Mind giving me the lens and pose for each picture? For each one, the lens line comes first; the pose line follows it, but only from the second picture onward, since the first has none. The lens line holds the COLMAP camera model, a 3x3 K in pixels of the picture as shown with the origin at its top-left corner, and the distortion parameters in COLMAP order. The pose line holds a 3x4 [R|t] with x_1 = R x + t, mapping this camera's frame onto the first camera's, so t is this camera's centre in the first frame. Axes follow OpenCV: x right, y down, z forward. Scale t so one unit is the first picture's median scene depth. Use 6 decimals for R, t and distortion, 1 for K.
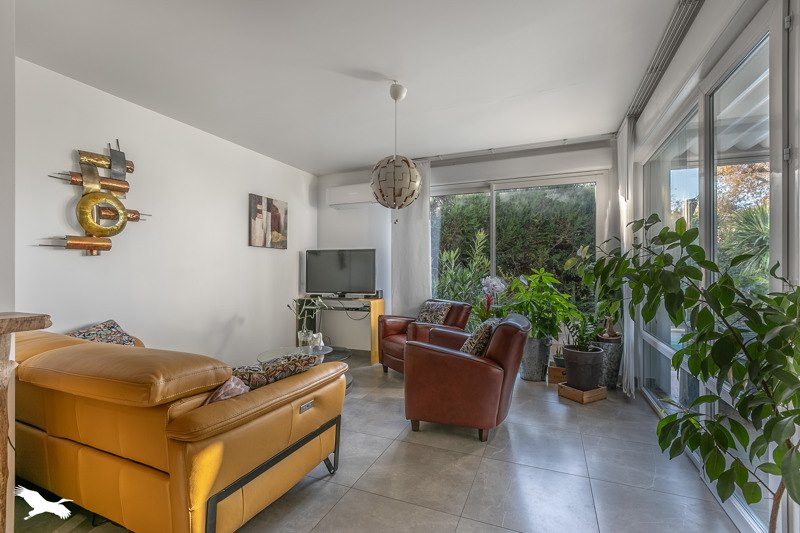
lens RADIAL K [[361.0, 0, 398.9], [0, 361.0, 267.7], [0, 0, 1]] dist [0.003827, 0.000678]
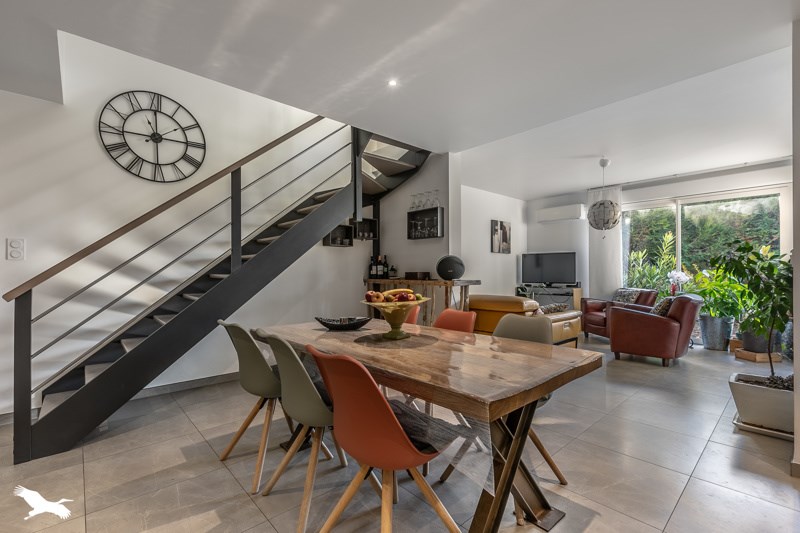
lens RADIAL K [[361.0, 0, 400.9], [0, 361.0, 269.2], [0, 0, 1]] dist [0.003827, 0.000678]
pose [[0.908828, -0.005510, -0.417135, -0.103145], [0.006071, 0.999982, 0.000017, 0.011635], [0.417127, -0.002548, 0.908844, -0.596033]]
